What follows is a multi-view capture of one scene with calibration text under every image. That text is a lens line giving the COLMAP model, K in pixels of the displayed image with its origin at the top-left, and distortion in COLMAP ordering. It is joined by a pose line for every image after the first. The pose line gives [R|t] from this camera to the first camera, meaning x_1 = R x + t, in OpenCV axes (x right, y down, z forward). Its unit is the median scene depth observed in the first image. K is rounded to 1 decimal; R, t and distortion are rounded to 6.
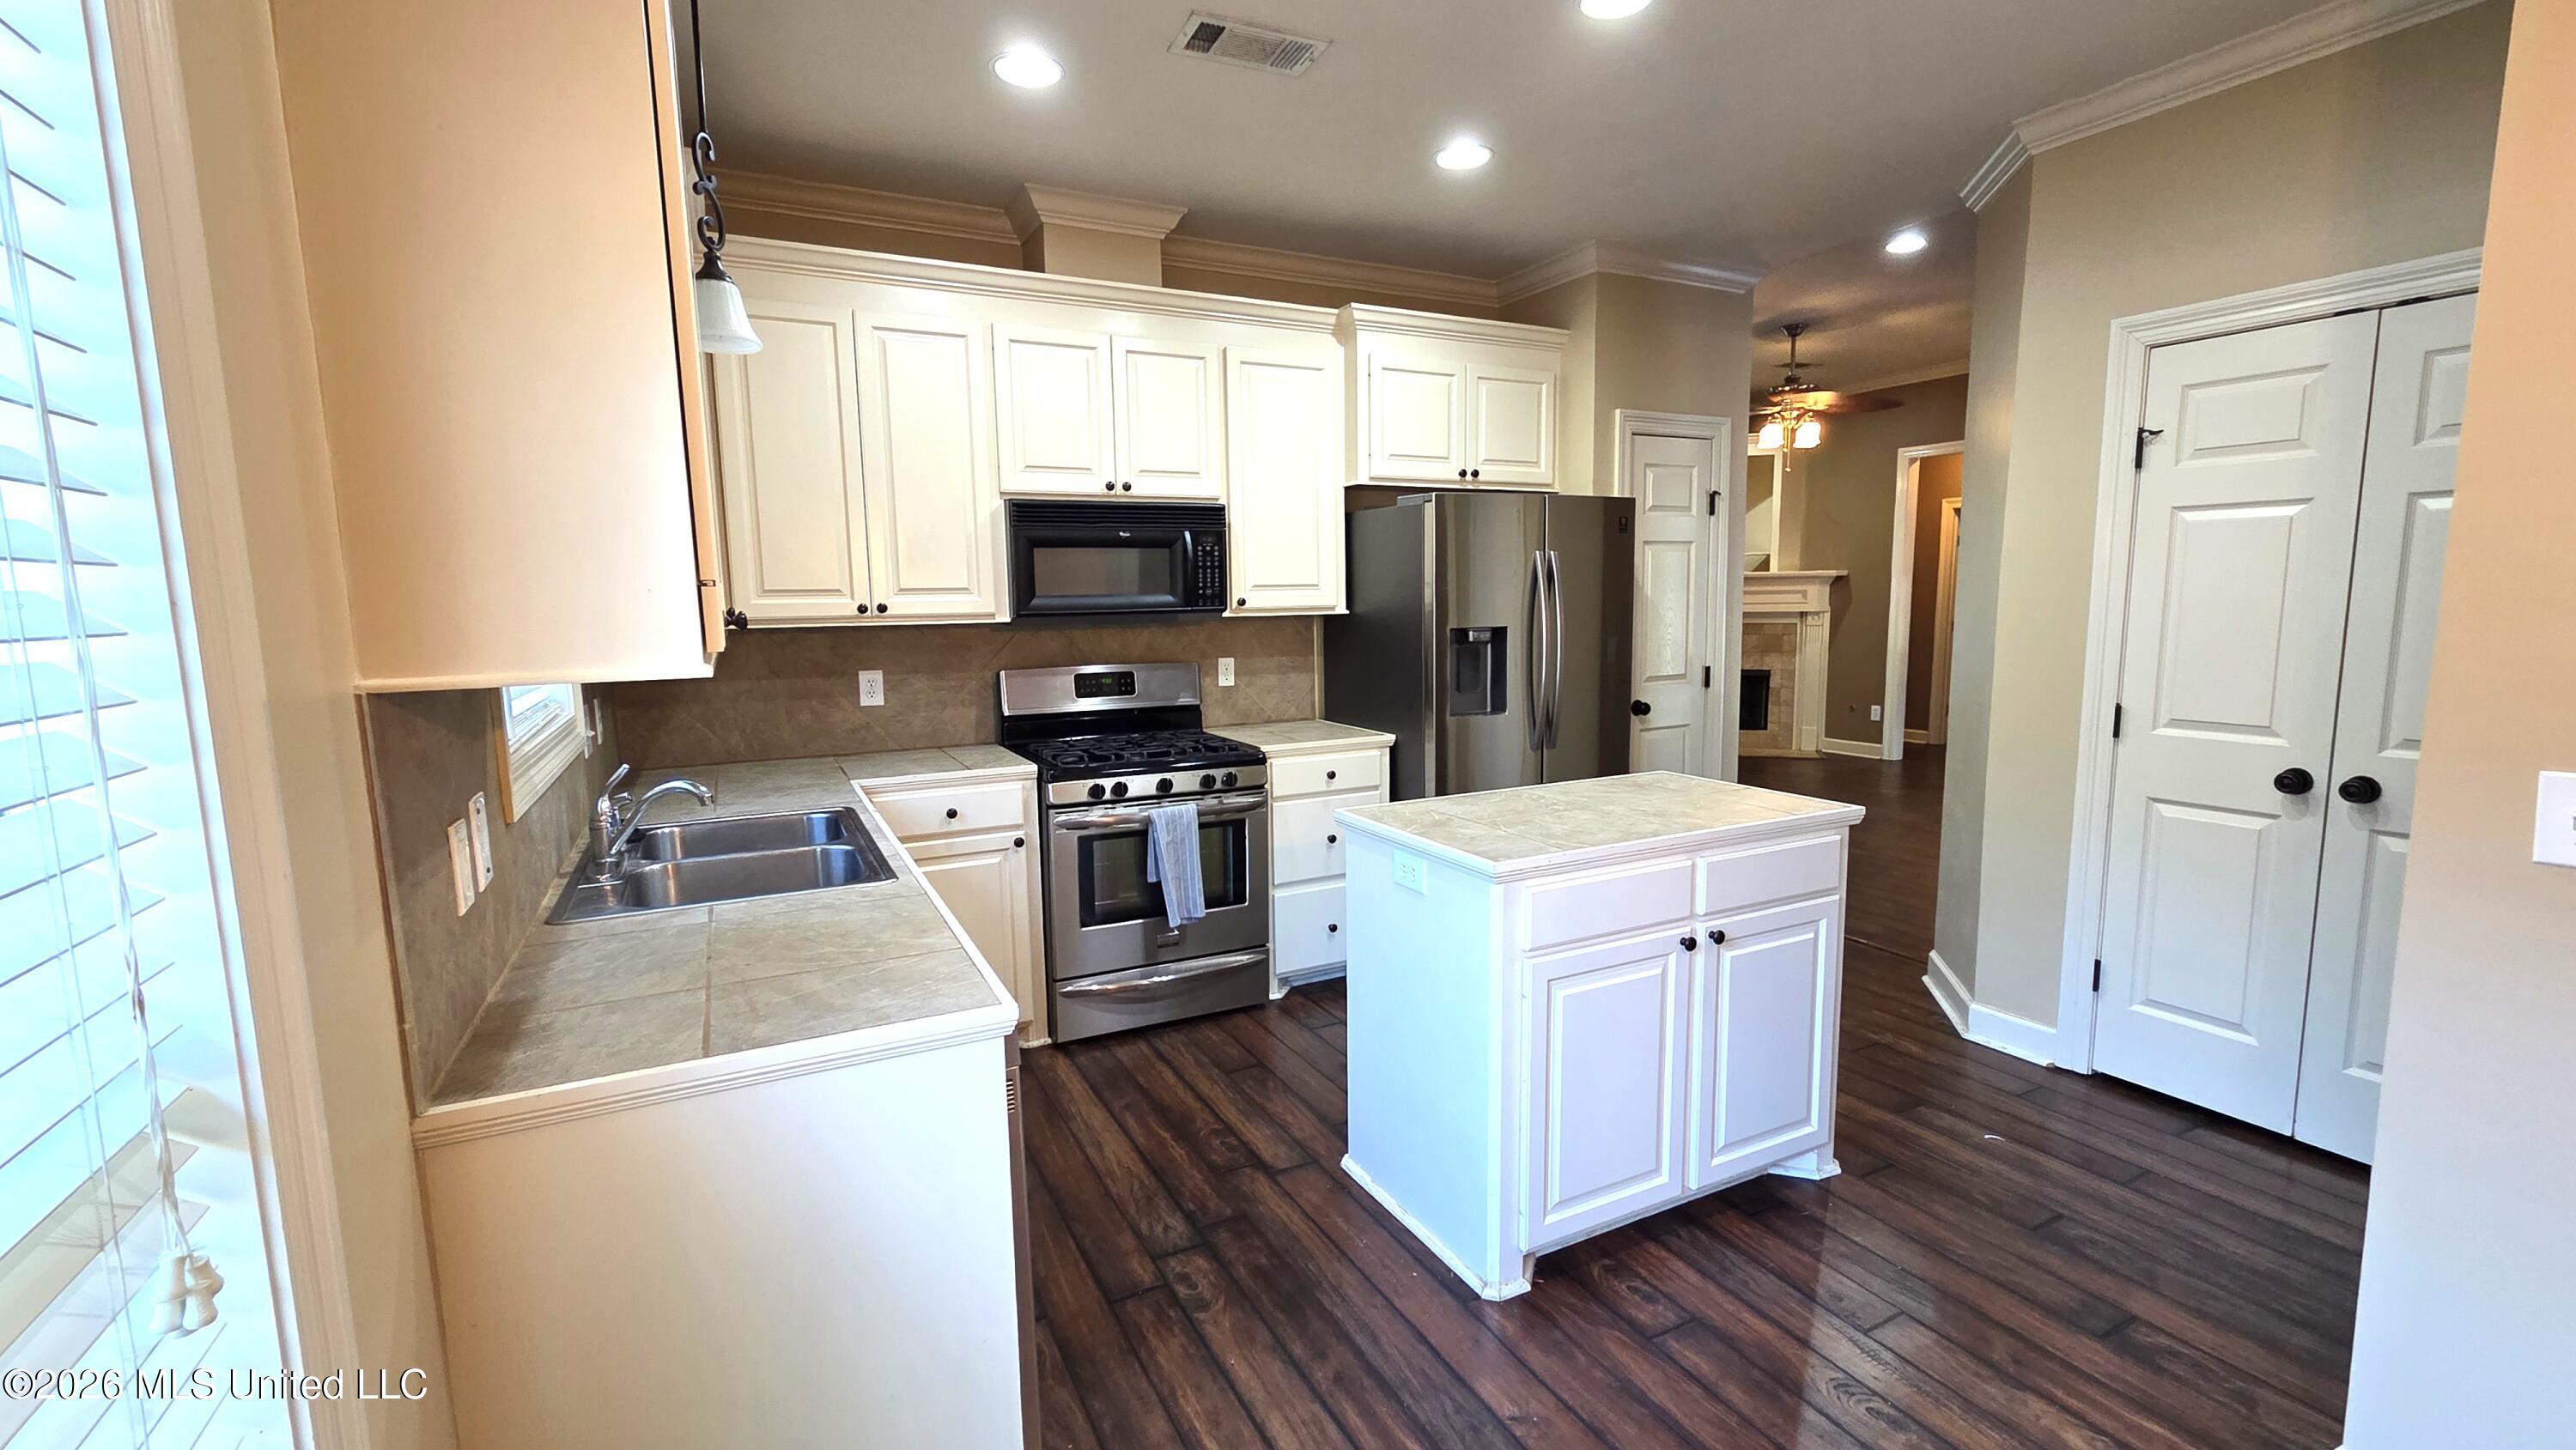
lens RADIAL K [[1081.9, 0, 1291.5], [0, 1081.9, 726.1], [0, 0, 1]] dist [0.001563, 0.000689]
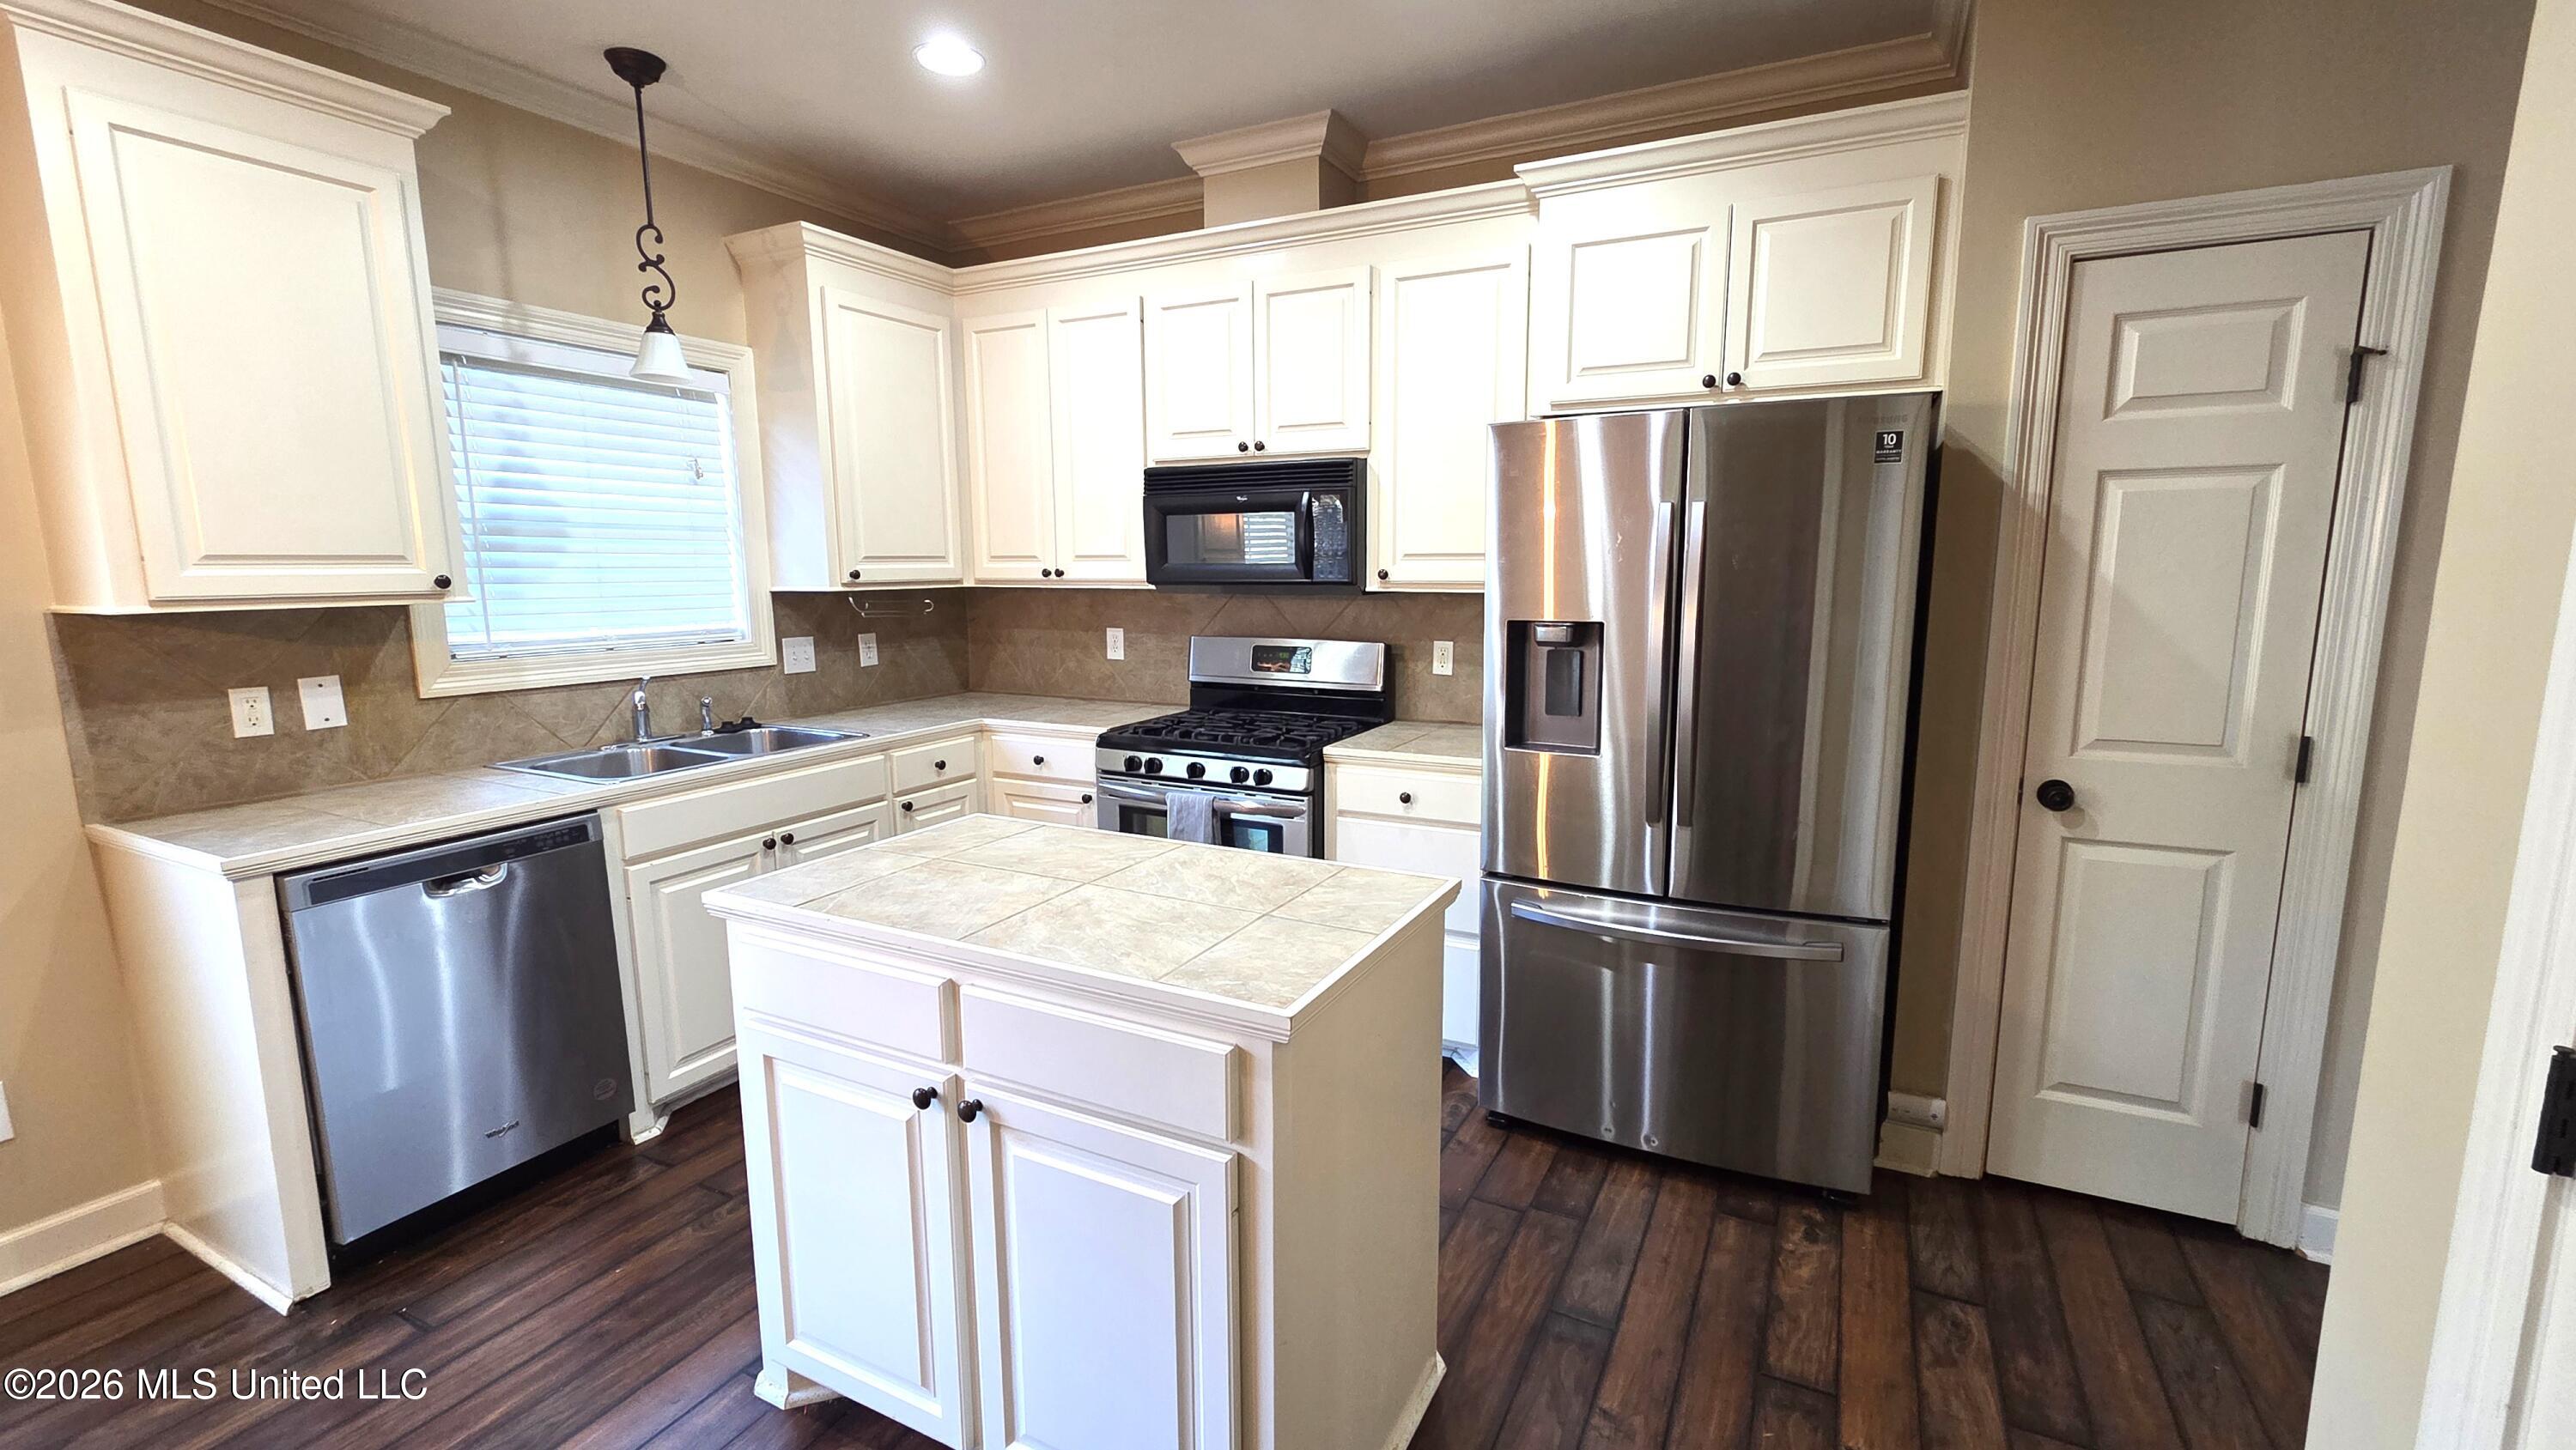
lens RADIAL K [[1081.9, 0, 1302.5], [0, 1081.9, 728.2], [0, 0, 1]] dist [0.001563, 0.000689]
pose [[0.585271, 0.137045, -0.799172, 0.641561], [-0.103813, 0.990167, 0.093770, -0.074227], [0.804165, 0.028084, 0.593743, 0.493142]]
